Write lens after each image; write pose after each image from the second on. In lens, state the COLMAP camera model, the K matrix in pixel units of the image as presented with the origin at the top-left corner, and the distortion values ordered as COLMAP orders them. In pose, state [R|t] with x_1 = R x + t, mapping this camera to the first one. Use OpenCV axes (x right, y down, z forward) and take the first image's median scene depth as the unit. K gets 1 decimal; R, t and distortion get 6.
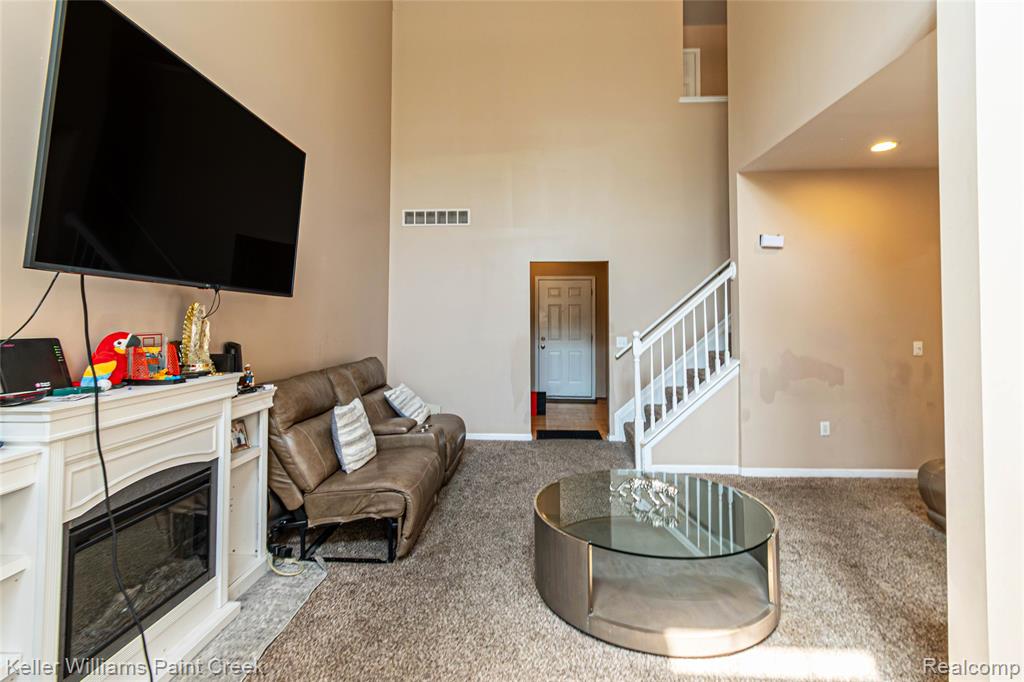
lens RADIAL K [[483.7, 0, 515.0], [0, 483.7, 317.1], [0, 0, 1]] dist [-0.000022, -0.000044]
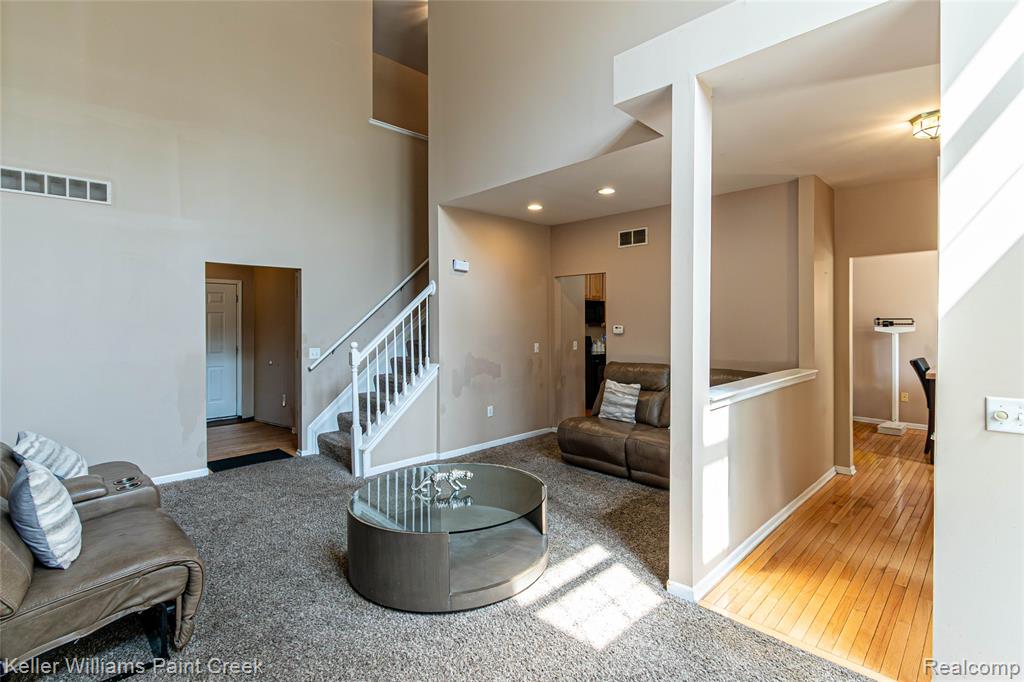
lens RADIAL K [[478.0, 0, 512.0], [0, 478.0, 341.0], [0, 0, 1]] dist [-0.004292, -0.000343]
pose [[0.681193, -0.029848, 0.731495, -0.279950], [0.002130, 0.999245, 0.038790, -0.012522], [-0.732101, -0.024866, 0.680742, 0.072590]]
